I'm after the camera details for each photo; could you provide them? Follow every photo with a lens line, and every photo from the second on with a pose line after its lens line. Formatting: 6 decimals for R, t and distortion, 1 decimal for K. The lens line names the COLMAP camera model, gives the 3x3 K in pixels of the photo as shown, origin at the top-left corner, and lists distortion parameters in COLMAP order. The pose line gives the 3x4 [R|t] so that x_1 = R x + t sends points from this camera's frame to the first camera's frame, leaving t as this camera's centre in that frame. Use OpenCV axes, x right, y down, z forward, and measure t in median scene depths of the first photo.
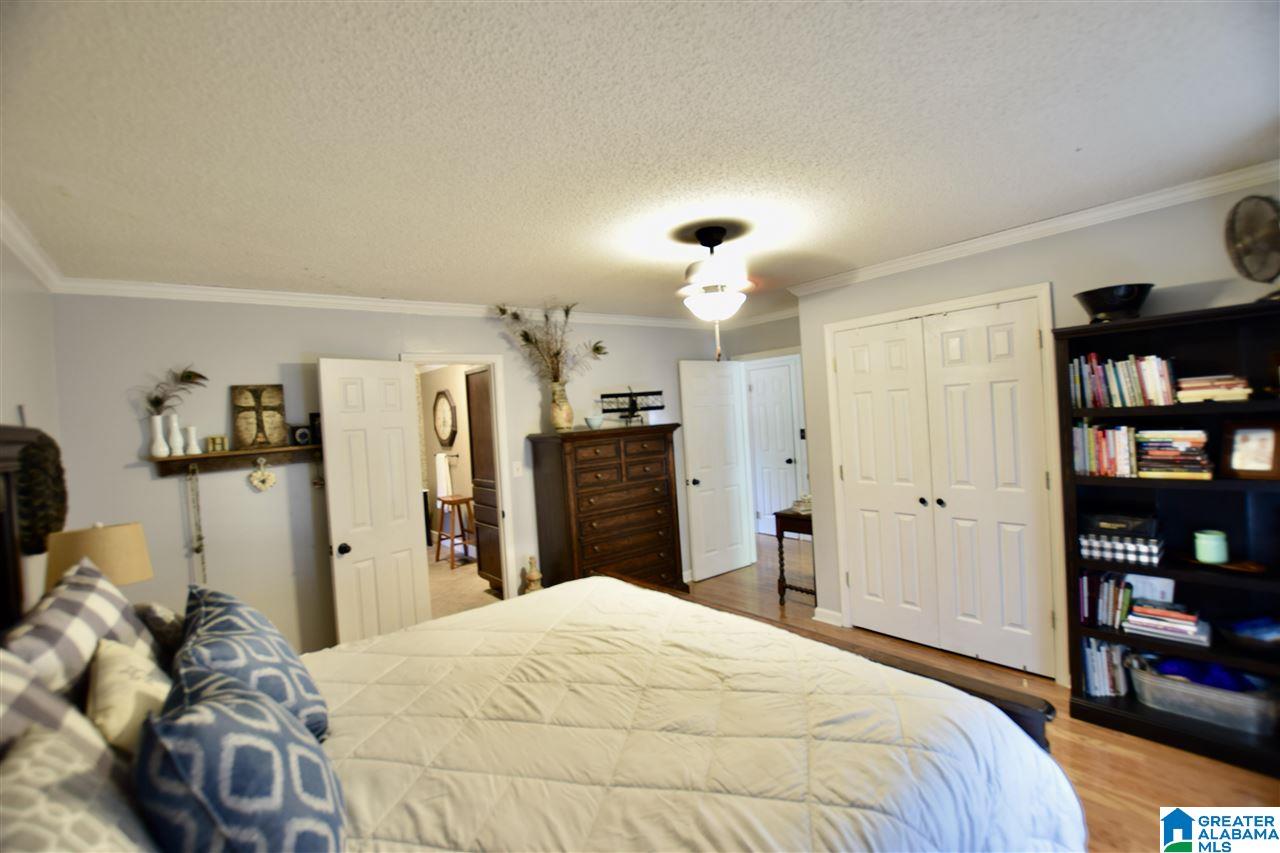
lens RADIAL K [[567.8, 0, 640.0], [0, 567.8, 426.5], [0, 0, 1]] dist [-0.032702, -0.000086]
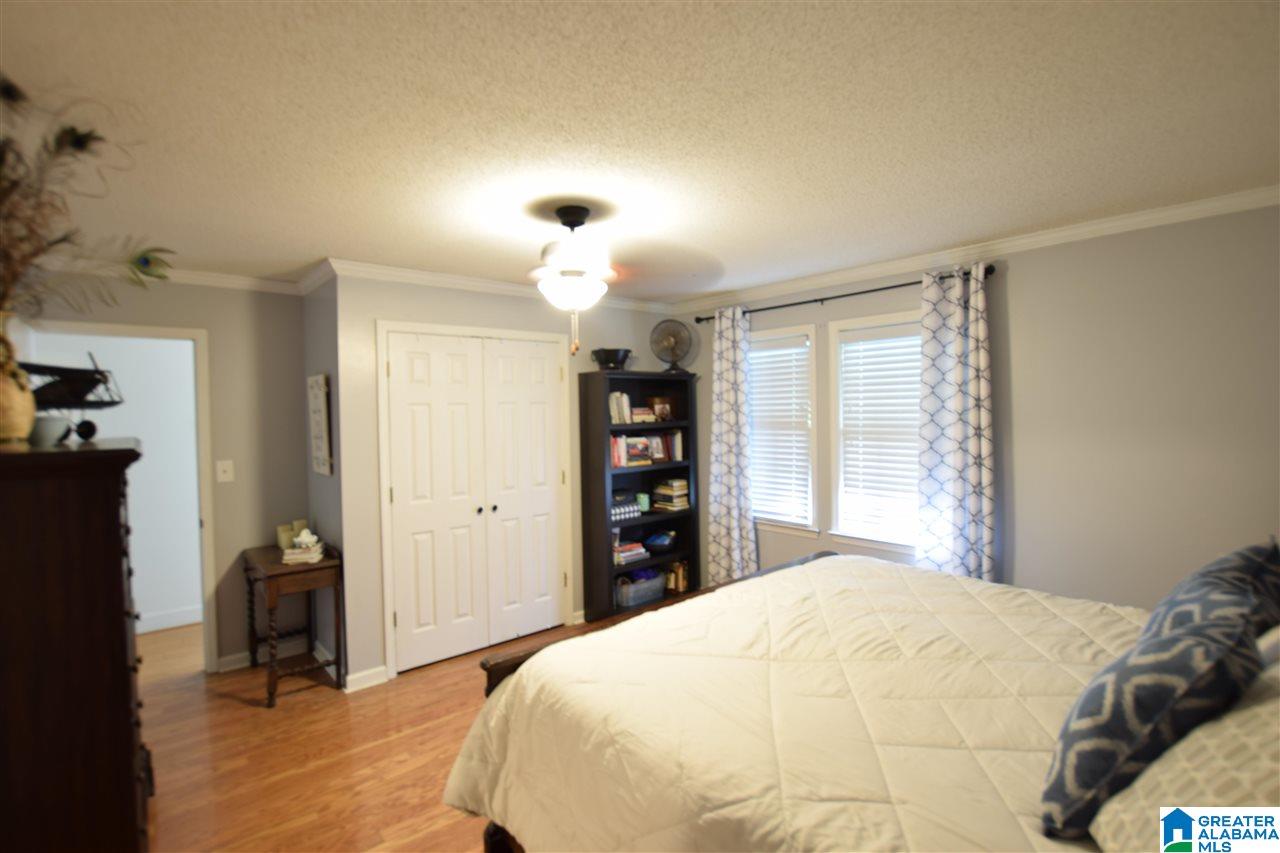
lens RADIAL K [[601.6, 0, 640.0], [0, 601.6, 426.5], [0, 0, 1]] dist [-0.030439, 0.000217]
pose [[-0.057426, 0.039012, 0.997587, -0.829456], [0.040538, 0.998503, -0.036715, 0.037028], [-0.997526, 0.038332, -0.058921, 0.976316]]
